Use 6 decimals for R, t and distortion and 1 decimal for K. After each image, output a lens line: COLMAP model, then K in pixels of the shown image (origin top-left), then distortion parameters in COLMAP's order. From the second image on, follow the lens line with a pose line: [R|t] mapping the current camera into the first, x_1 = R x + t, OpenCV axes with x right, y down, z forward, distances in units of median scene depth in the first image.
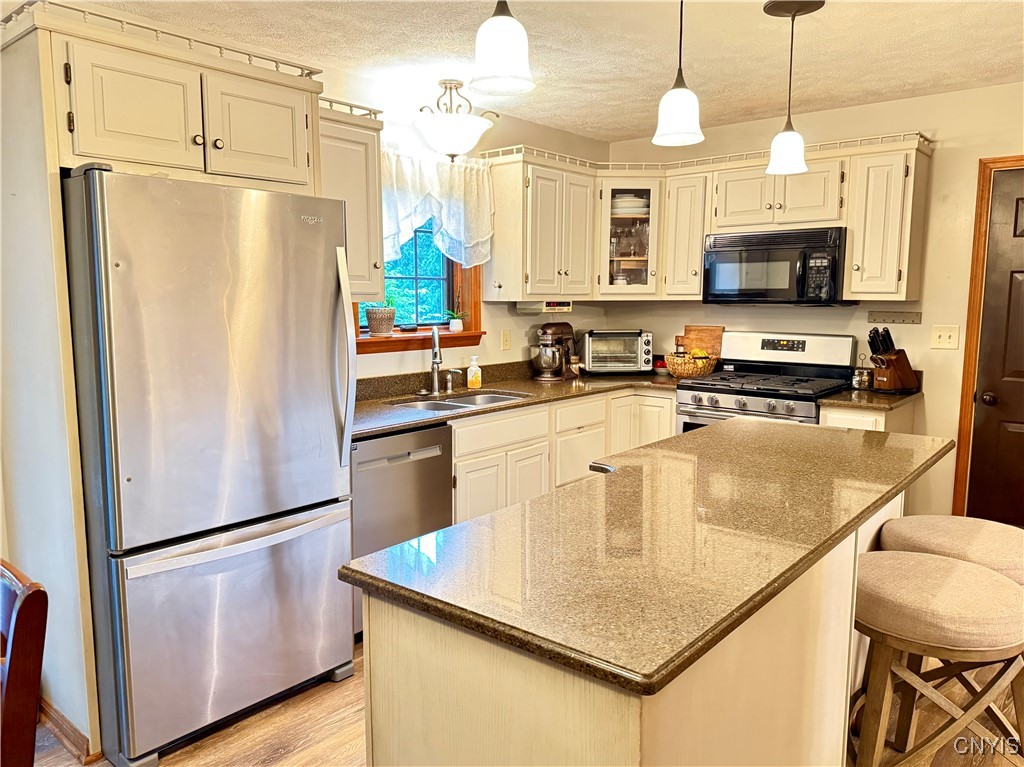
lens RADIAL K [[715.2, 0, 512.0], [0, 715.2, 383.5], [0, 0, 1]] dist [0.096281, -0.129764]
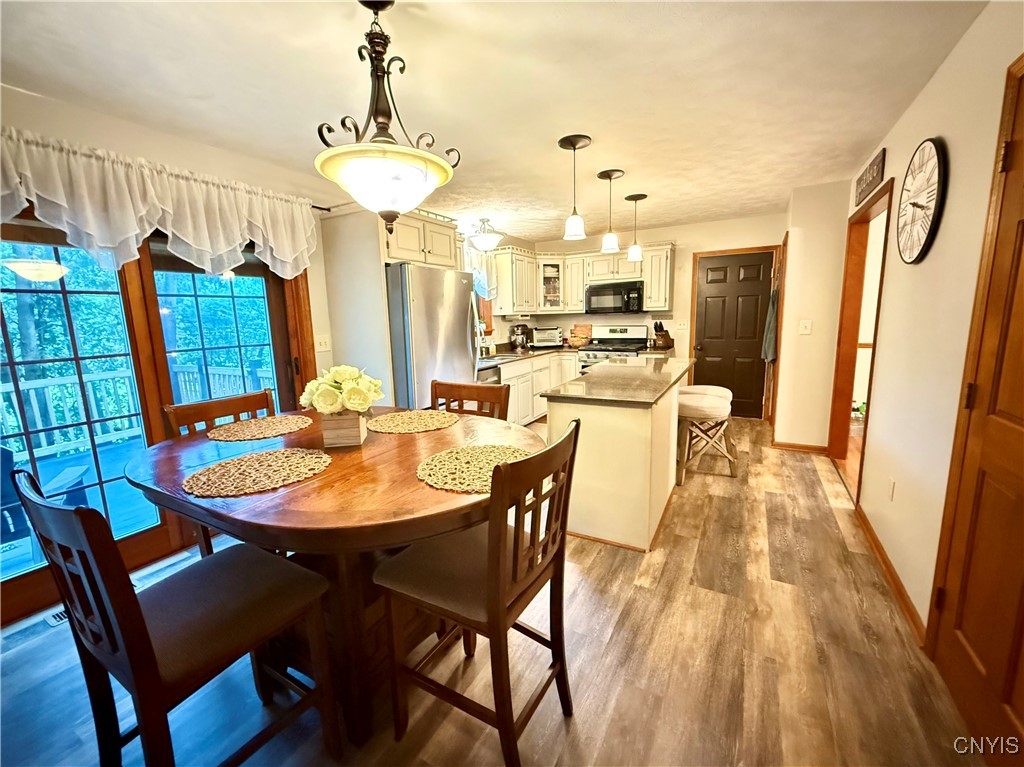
lens RADIAL K [[411.4, 0, 496.9], [0, 411.4, 382.2], [0, 0, 1]] dist [0.000349, 0.000016]
pose [[0.983030, -0.056553, 0.174508, -0.261859], [0.051062, 0.998054, 0.035800, 0.046273], [-0.176193, -0.026281, 0.984005, -0.258233]]
